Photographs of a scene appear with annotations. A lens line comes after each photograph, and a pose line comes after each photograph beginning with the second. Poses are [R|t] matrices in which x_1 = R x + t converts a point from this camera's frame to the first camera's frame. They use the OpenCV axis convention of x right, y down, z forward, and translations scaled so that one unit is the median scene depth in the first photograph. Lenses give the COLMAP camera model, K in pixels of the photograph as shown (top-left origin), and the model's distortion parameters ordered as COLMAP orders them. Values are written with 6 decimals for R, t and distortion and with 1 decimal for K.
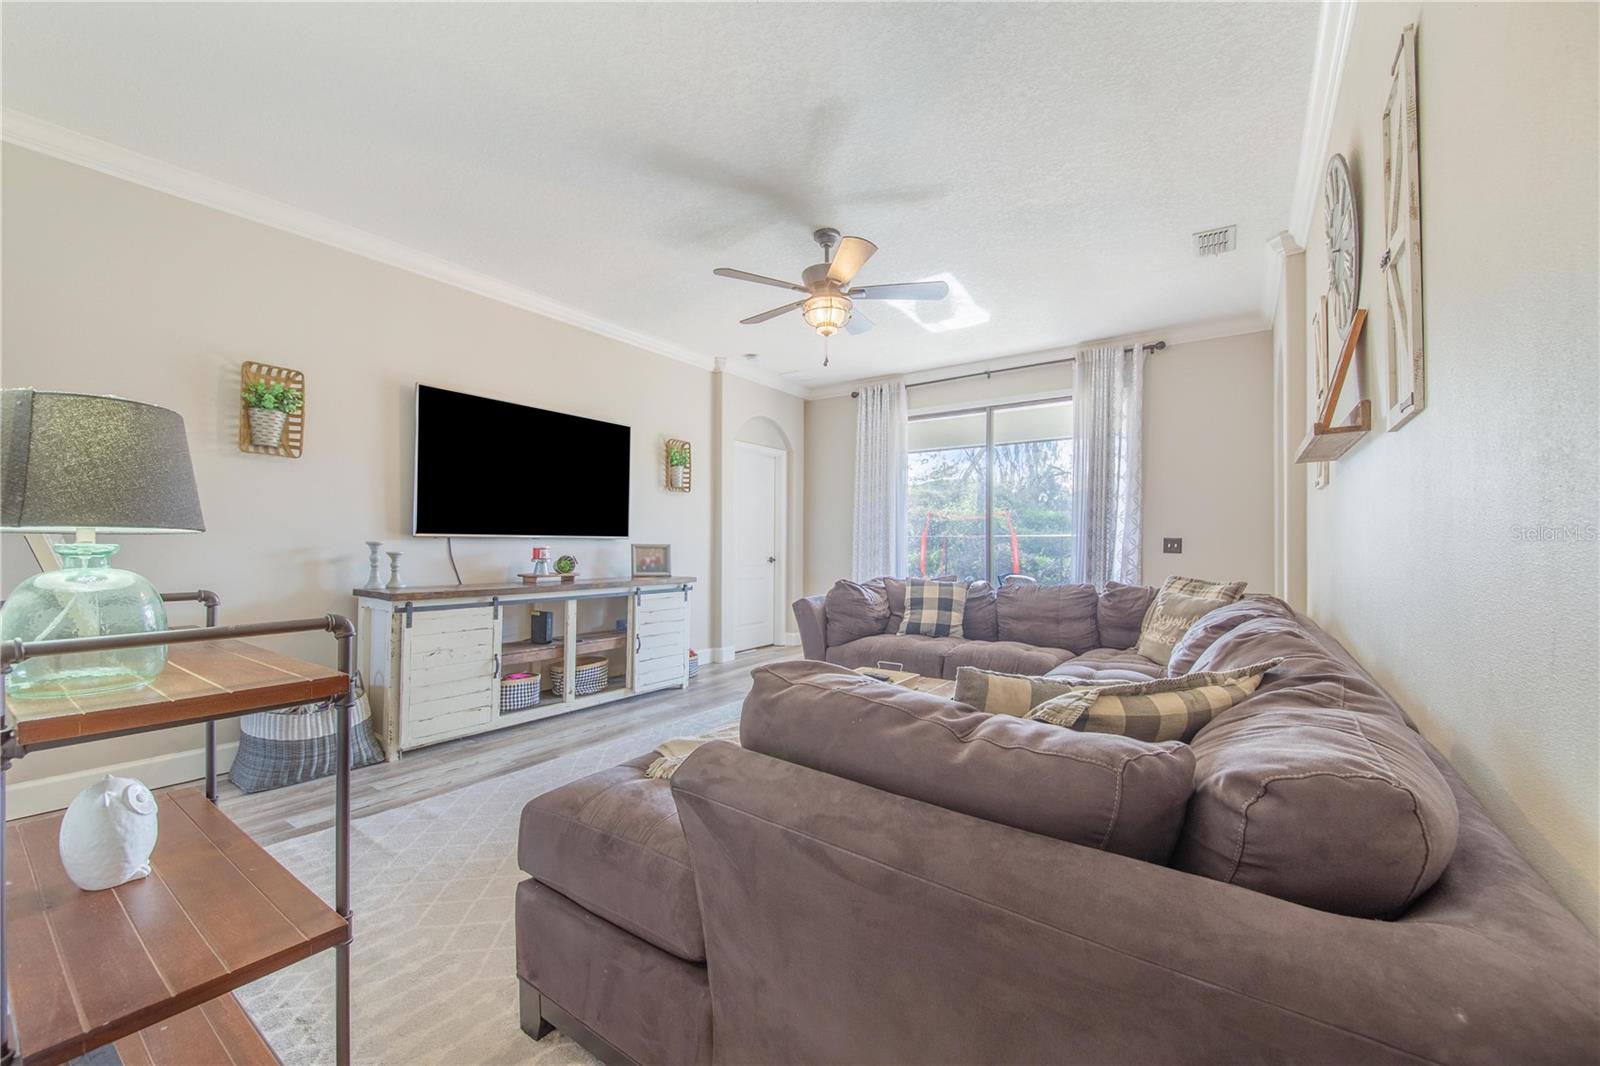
lens RADIAL K [[628.2, 0, 803.1], [0, 628.2, 558.8], [0, 0, 1]] dist [0.021440, -0.018290]
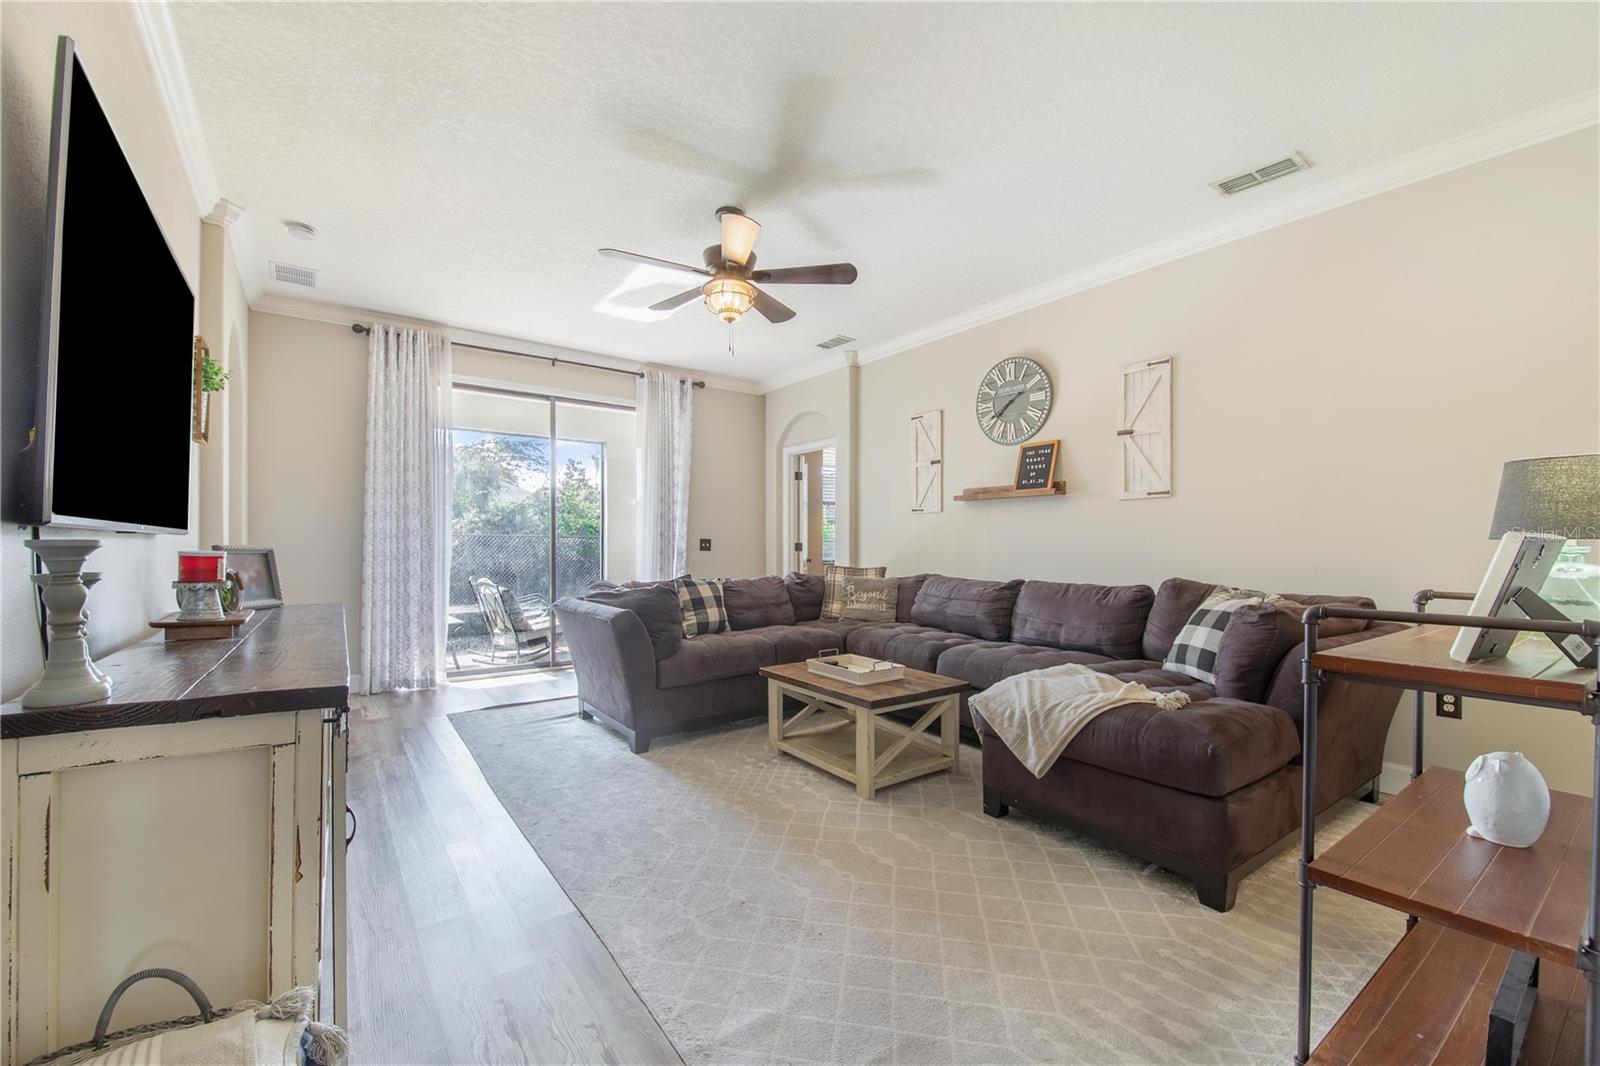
lens RADIAL K [[638.7, 0, 800.8], [0, 638.7, 531.8], [0, 0, 1]] dist [0.037464, -0.019445]
pose [[0.324193, 0.017237, 0.945834, -0.559329], [0.023891, 0.999366, -0.026401, -0.008481], [-0.945689, 0.031156, 0.323576, 0.406427]]
